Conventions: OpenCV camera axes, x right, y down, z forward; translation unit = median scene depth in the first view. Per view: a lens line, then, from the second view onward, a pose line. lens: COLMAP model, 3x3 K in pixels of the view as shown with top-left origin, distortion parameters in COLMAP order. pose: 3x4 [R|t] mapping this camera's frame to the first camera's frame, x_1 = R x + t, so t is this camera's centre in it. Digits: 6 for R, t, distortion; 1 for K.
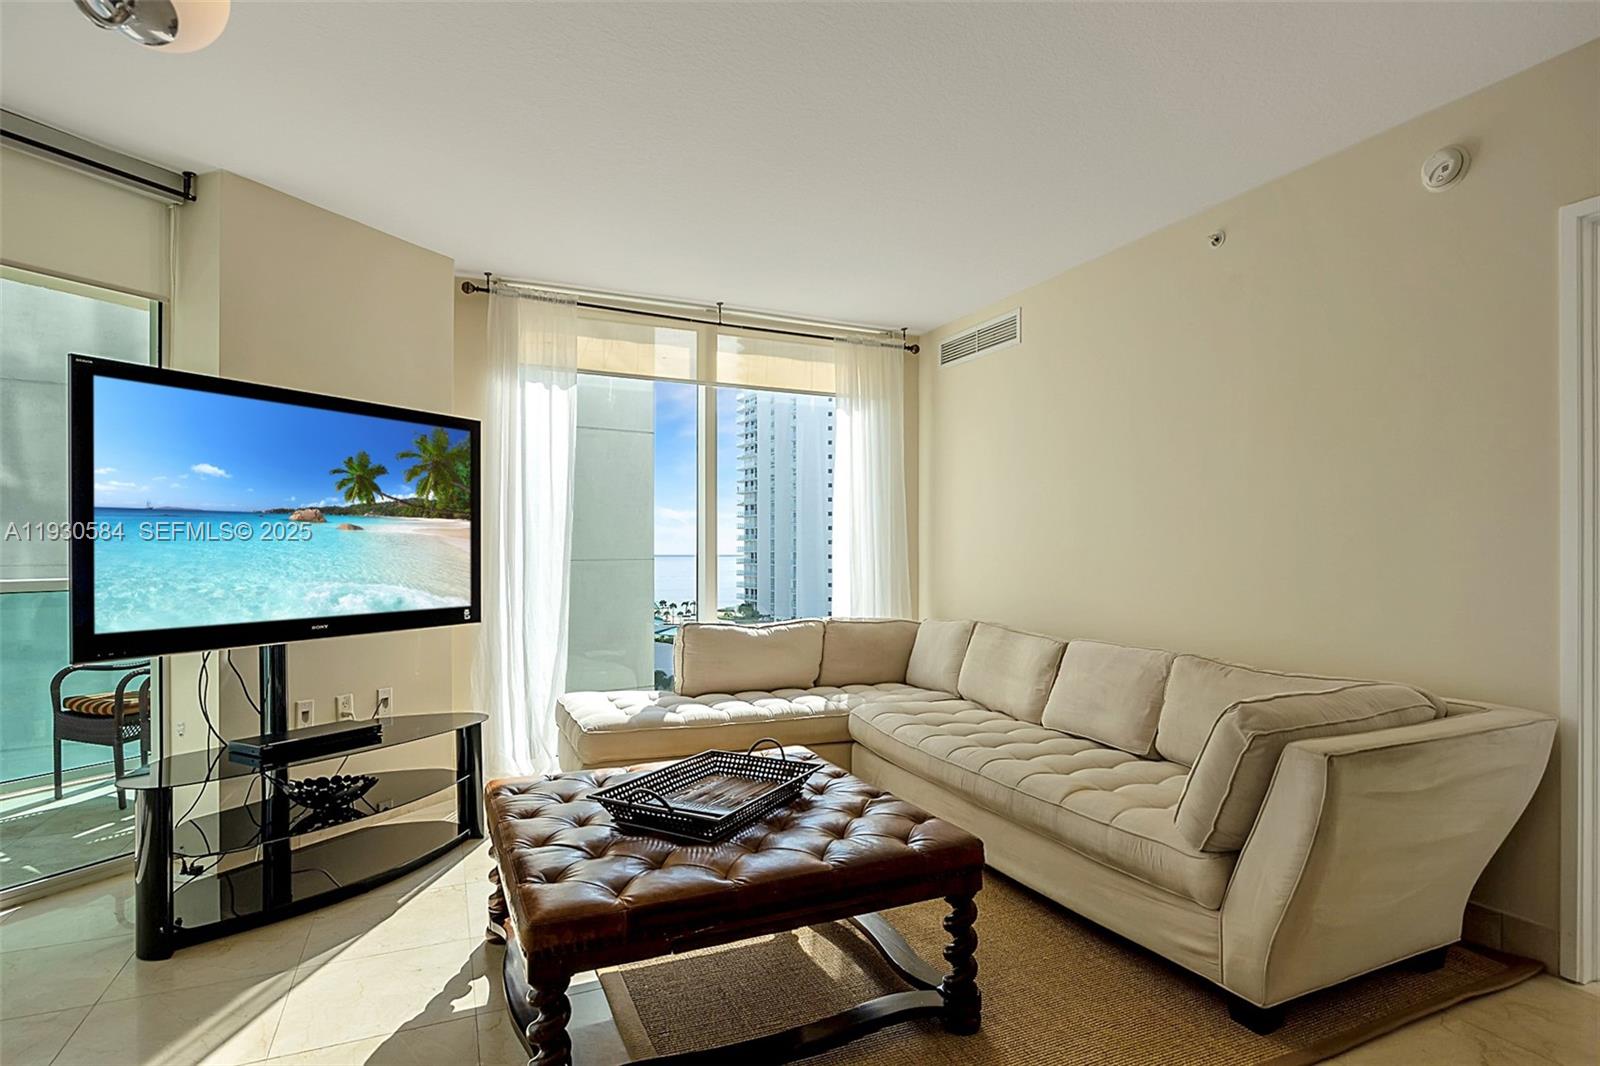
lens RADIAL K [[817.8, 0, 804.2], [0, 817.8, 547.8], [0, 0, 1]] dist [-0.031063, -0.000028]
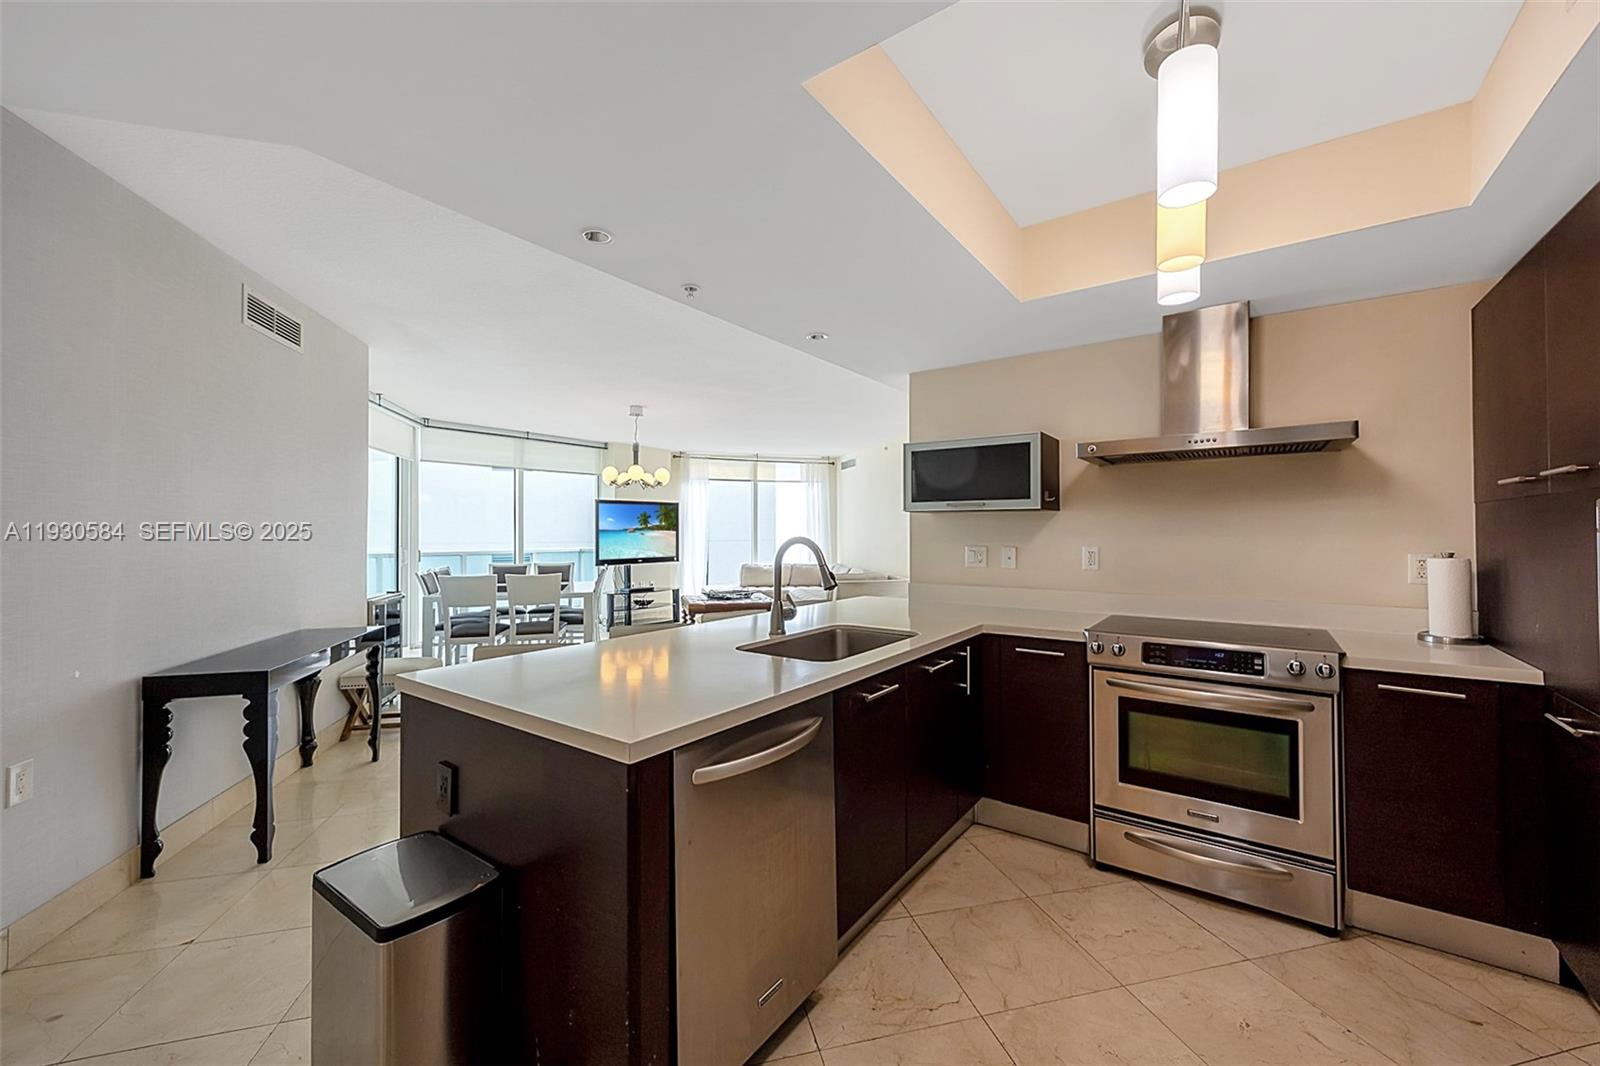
lens RADIAL K [[607.4, 0, 800.0], [0, 607.4, 533.0], [0, 0, 1]] dist [0.001276, 0.000070]
pose [[0.986247, 0.000189, -0.165280, 0.575399], [0.000254, 0.999996, 0.002657, -0.036999], [0.165279, -0.002663, 0.986243, -1.566233]]
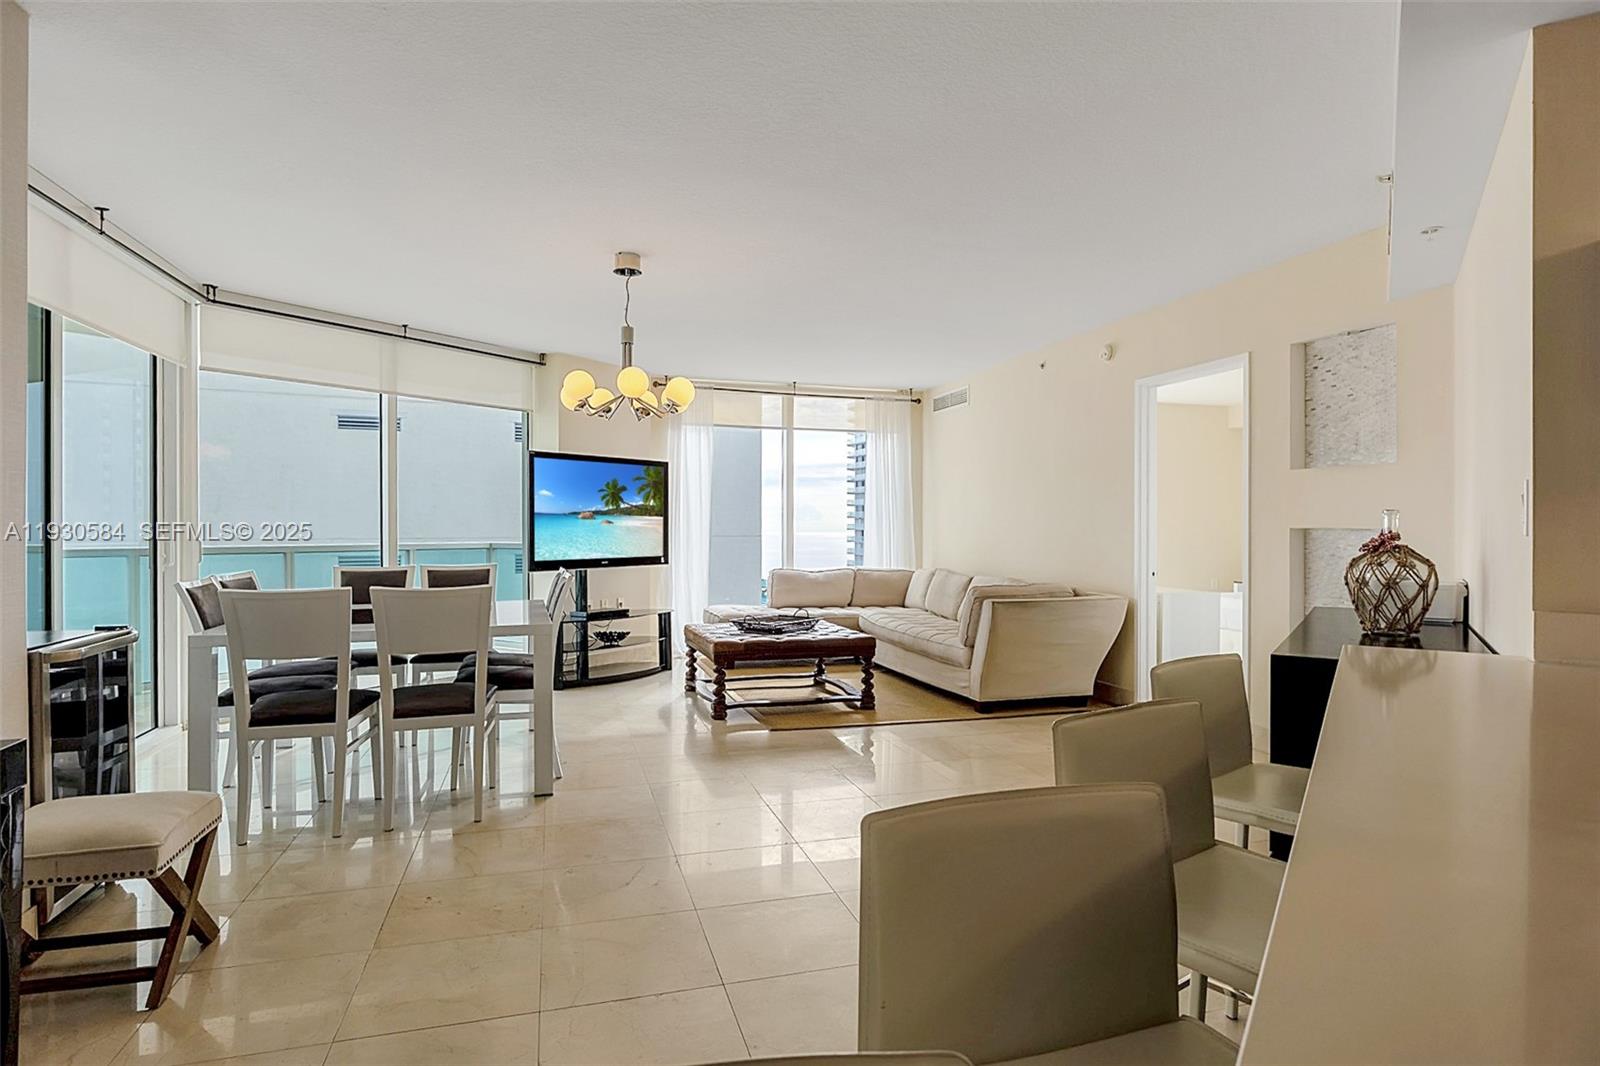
lens RADIAL K [[851.1, 0, 800.0], [0, 851.1, 535.5], [0, 0, 1]] dist [-0.003086, -0.000271]
pose [[0.990595, 0.003564, -0.136781, 0.216946], [-0.002047, 0.999935, 0.011232, -0.000650], [0.136813, -0.010846, 0.990538, -1.084197]]
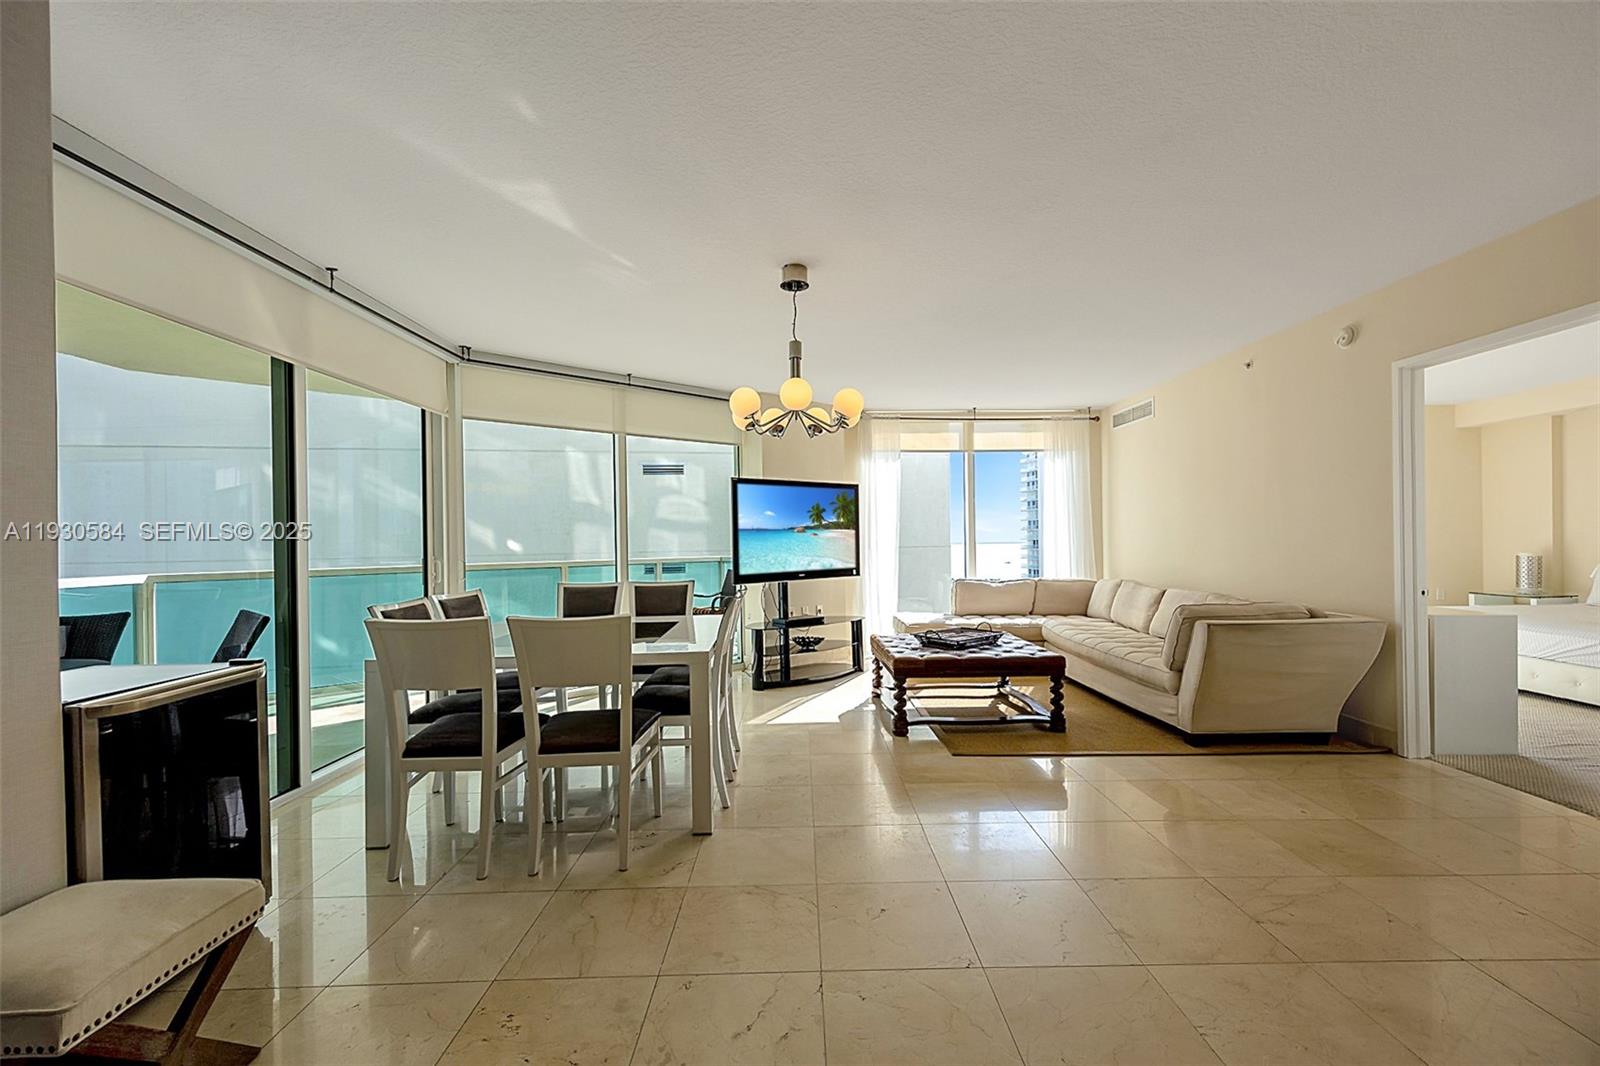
lens RADIAL K [[633.8, 0, 809.4], [0, 633.8, 541.3], [0, 0, 1]] dist [0.003184, 0.003304]
pose [[0.919562, -0.011225, -0.392785, 0.163747], [0.013410, 0.999906, 0.002821, -0.008193], [0.392717, -0.007862, 0.919626, -0.683860]]
